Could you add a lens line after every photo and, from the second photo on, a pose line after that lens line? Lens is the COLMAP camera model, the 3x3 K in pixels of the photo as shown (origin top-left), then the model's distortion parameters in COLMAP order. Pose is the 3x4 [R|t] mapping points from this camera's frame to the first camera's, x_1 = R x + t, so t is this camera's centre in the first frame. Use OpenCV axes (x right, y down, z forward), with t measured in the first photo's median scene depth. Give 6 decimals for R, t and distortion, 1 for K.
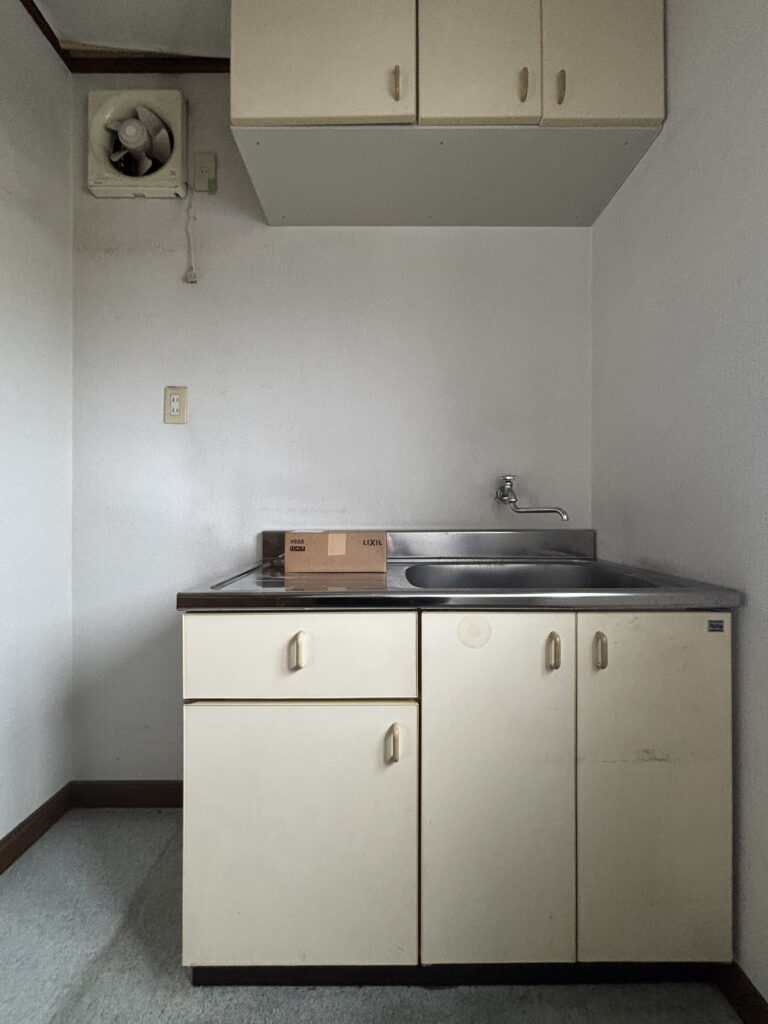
lens RADIAL K [[407.8, 0, 384.1], [0, 407.8, 512.3], [0, 0, 1]] dist [-0.009417, 0.000803]
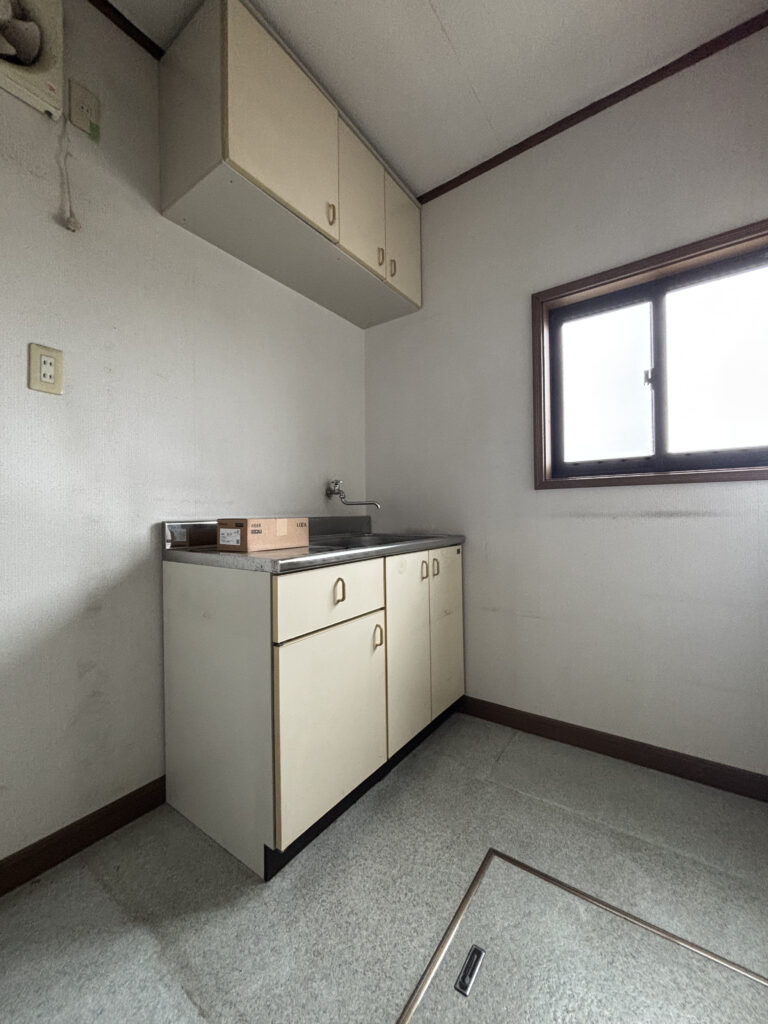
lens RADIAL K [[407.8, 0, 388.3], [0, 407.8, 510.7], [0, 0, 1]] dist [-0.009417, 0.000803]
pose [[0.580905, -0.003743, 0.813963, -0.973073], [0.011650, 0.999925, -0.003716, 0.036682], [-0.813888, 0.011641, 0.580905, -0.026908]]
